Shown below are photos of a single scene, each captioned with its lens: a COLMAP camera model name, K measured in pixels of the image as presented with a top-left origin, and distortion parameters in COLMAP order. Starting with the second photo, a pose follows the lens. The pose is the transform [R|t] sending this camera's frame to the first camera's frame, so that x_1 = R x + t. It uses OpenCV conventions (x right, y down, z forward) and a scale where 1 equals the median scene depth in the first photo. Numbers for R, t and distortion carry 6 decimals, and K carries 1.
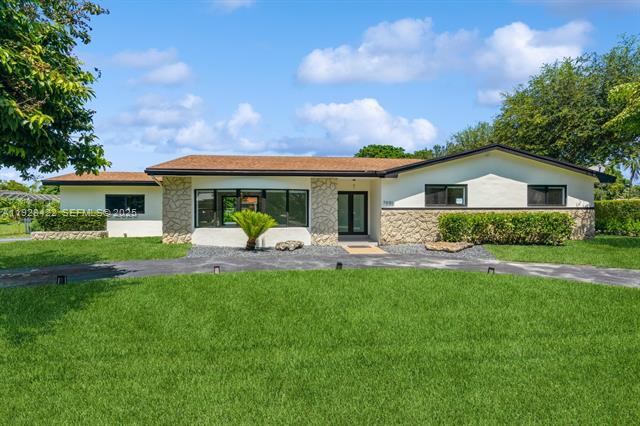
lens RADIAL K [[315.6, 0, 320.6], [0, 315.6, 169.0], [0, 0, 1]] dist [0.003911, 0.002005]
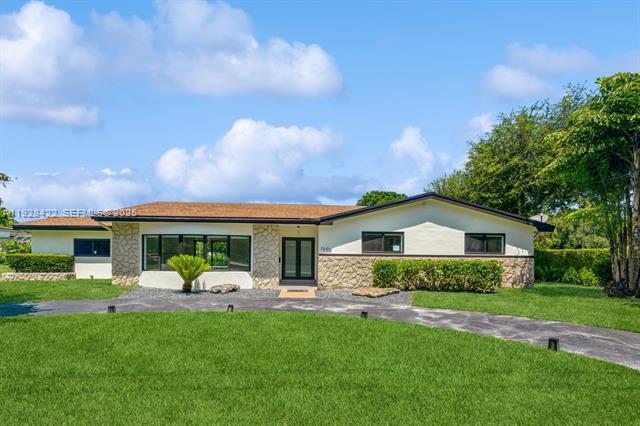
lens RADIAL K [[313.0, 0, 319.9], [0, 313.0, 213.4], [0, 0, 1]] dist [0.017209, -0.000097]
pose [[0.999179, 0.006992, -0.039902, 0.230525], [-0.007118, 0.999970, -0.003017, -0.006989], [0.039880, 0.003299, 0.999199, -0.032240]]
